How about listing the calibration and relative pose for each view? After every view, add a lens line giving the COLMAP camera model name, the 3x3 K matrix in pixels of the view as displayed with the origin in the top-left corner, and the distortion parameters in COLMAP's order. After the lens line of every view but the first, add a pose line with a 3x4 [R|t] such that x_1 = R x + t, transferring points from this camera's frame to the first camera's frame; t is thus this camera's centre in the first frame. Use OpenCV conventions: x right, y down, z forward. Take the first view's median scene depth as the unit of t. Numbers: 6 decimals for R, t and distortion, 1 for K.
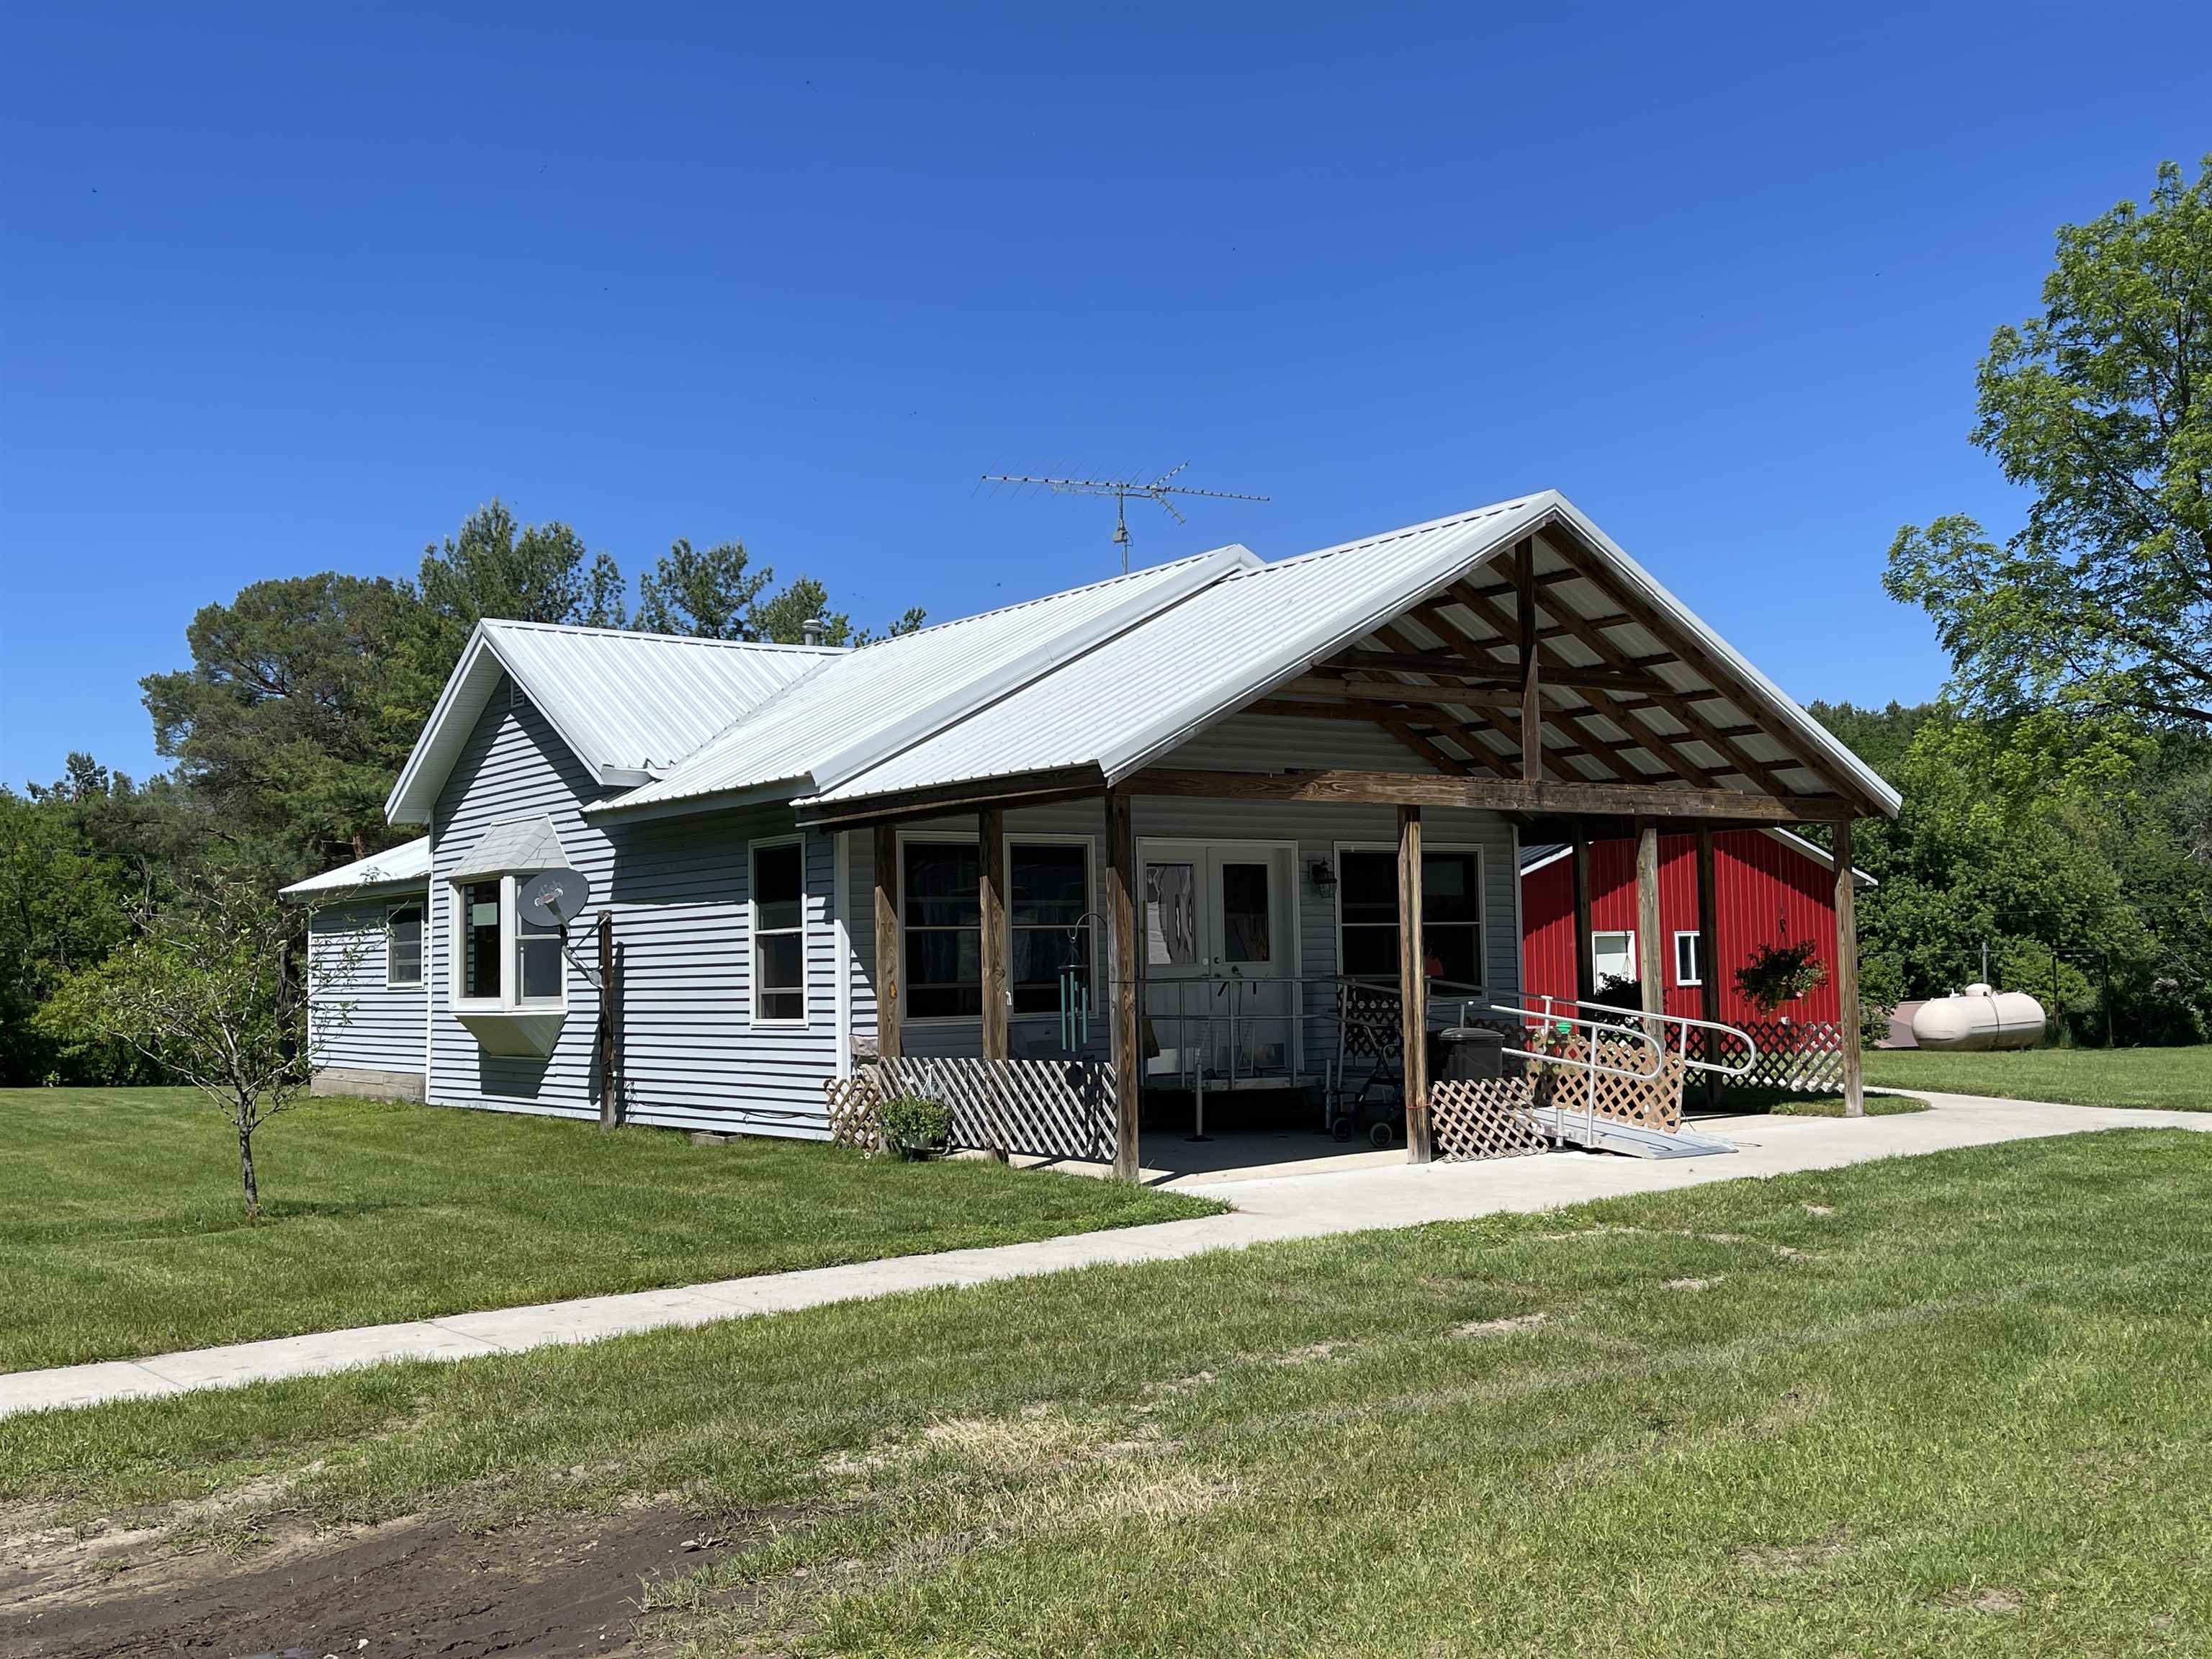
lens RADIAL K [[2162.6, 0, 1106.0], [0, 2162.6, 829.5], [0, 0, 1]] dist [0.017417, -0.003772]
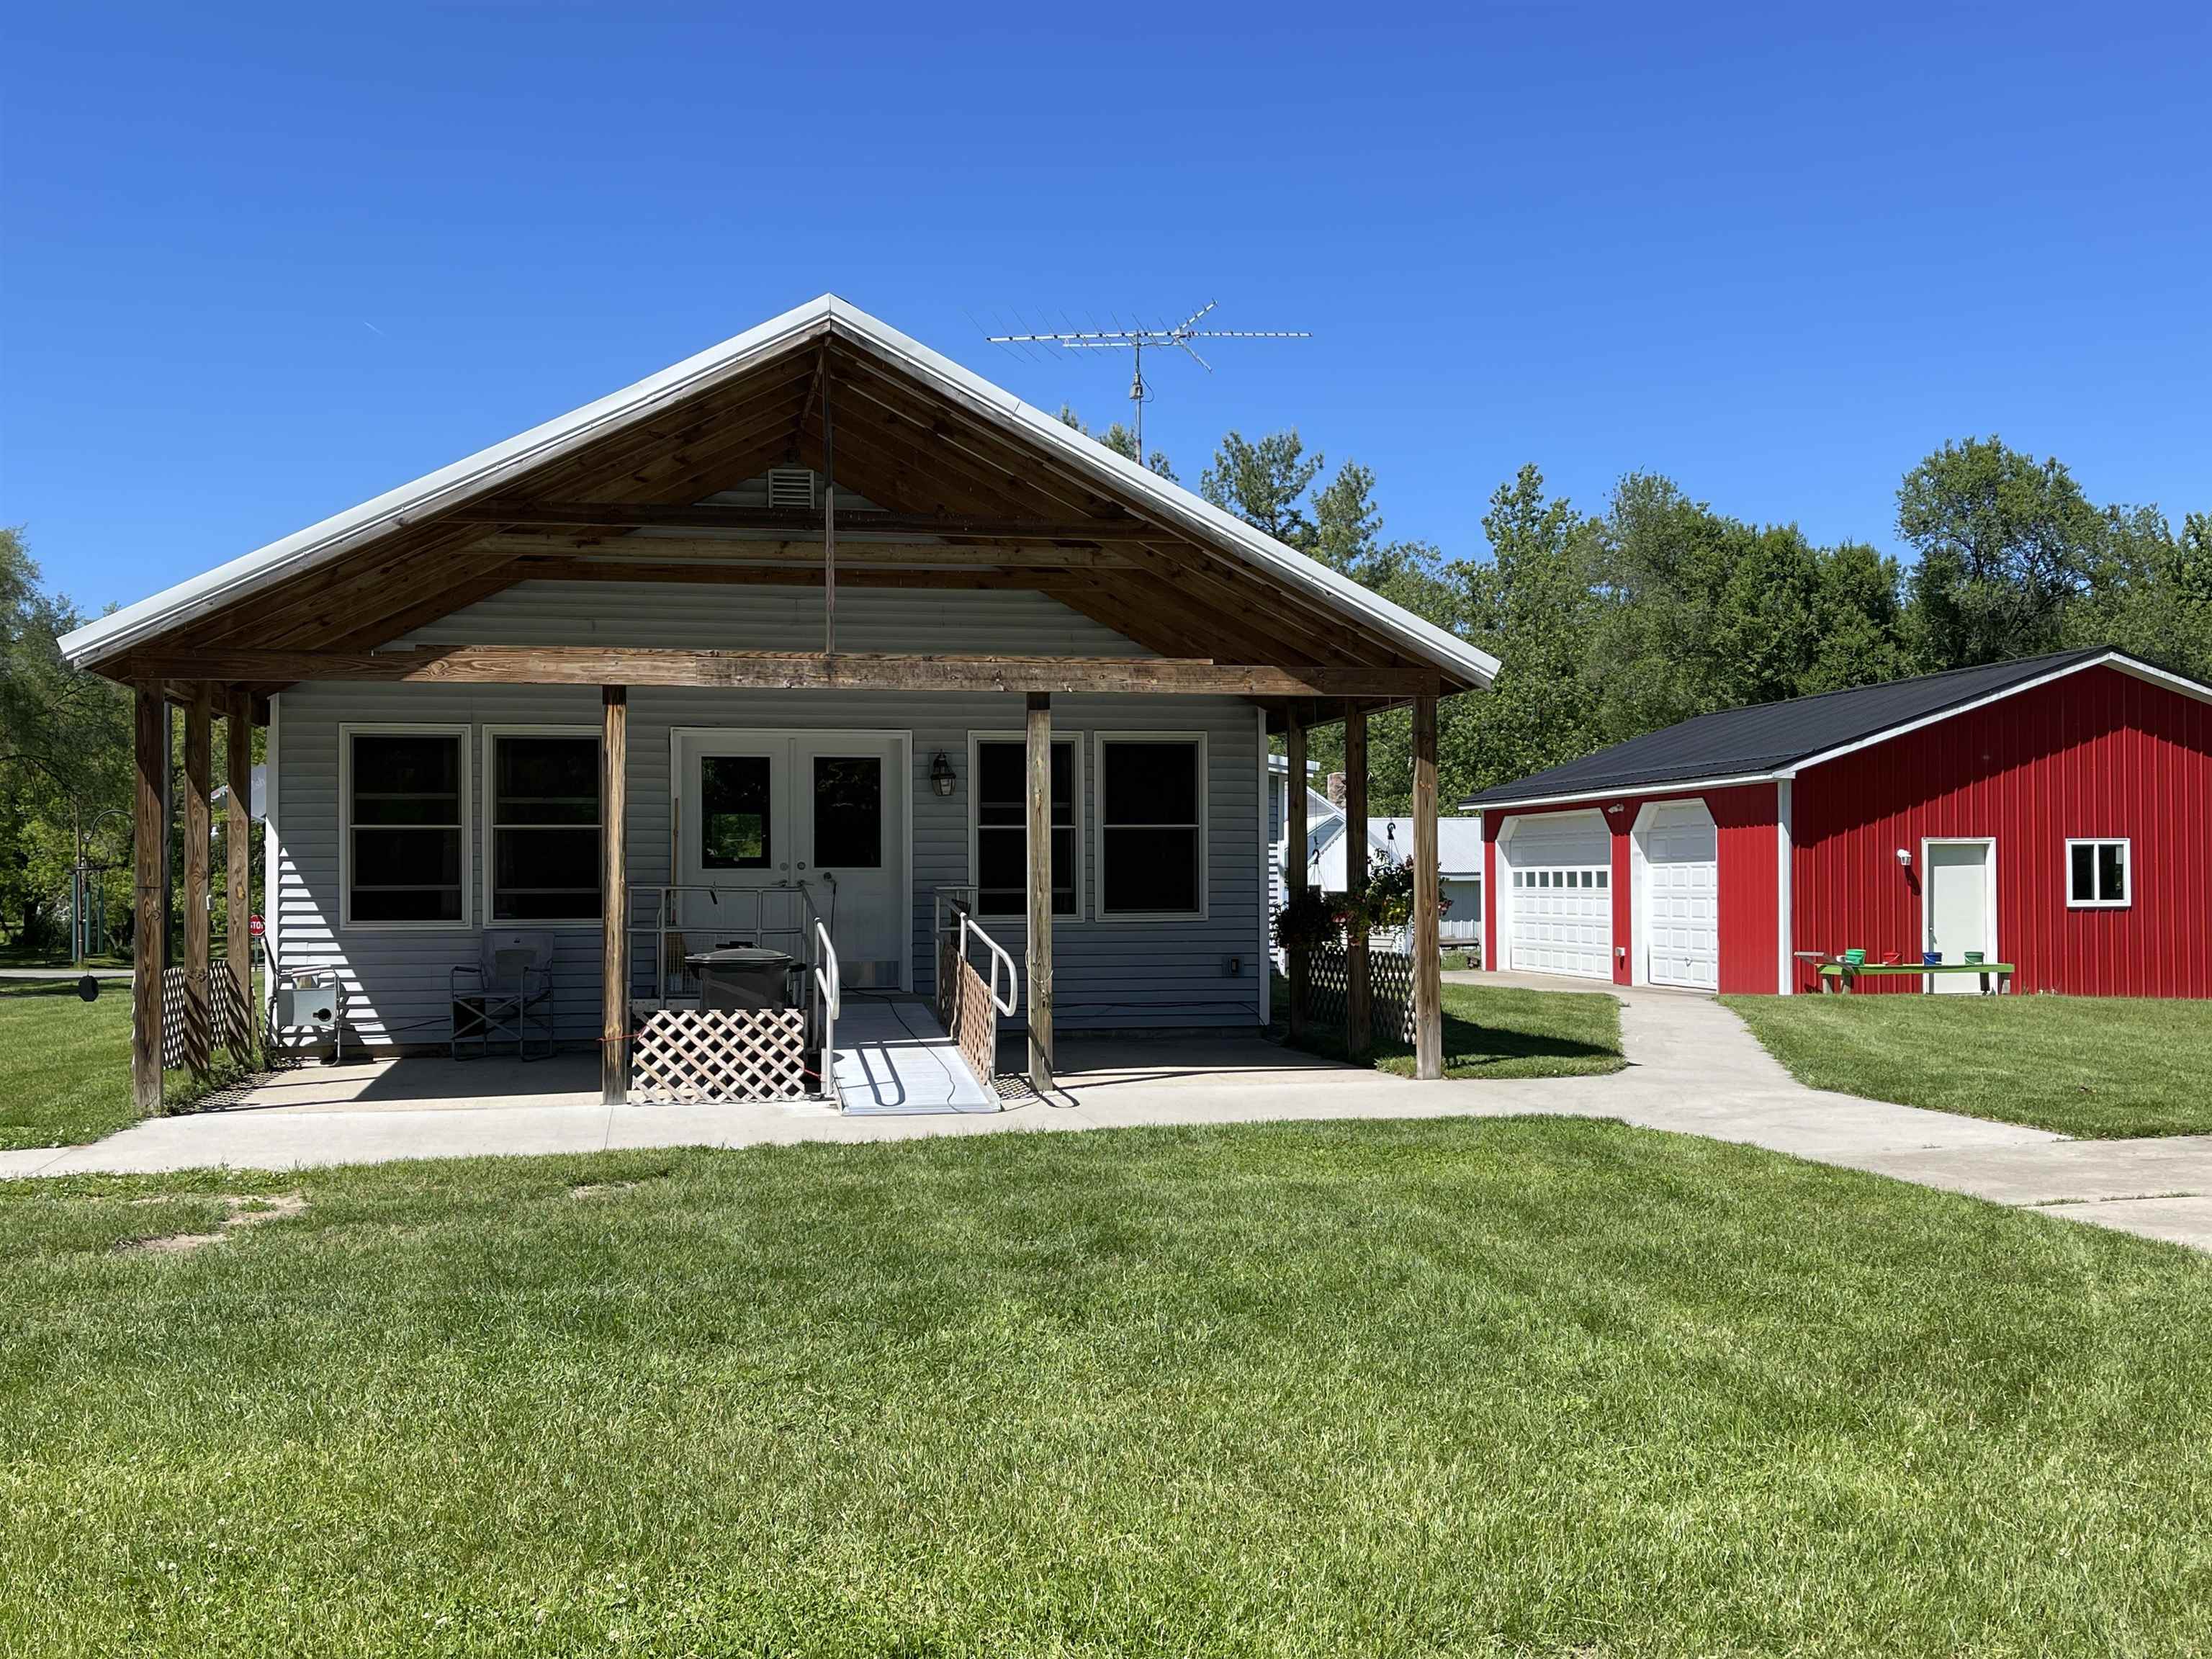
lens RADIAL K [[2162.6, 0, 1106.0], [0, 2162.6, 829.5], [0, 0, 1]] dist [0.017417, -0.003772]
pose [[0.912762, 0.008742, -0.408398, 0.512968], [0.010352, 0.998955, 0.044519, 0.007243], [0.408360, -0.044863, 0.911718, 0.234531]]
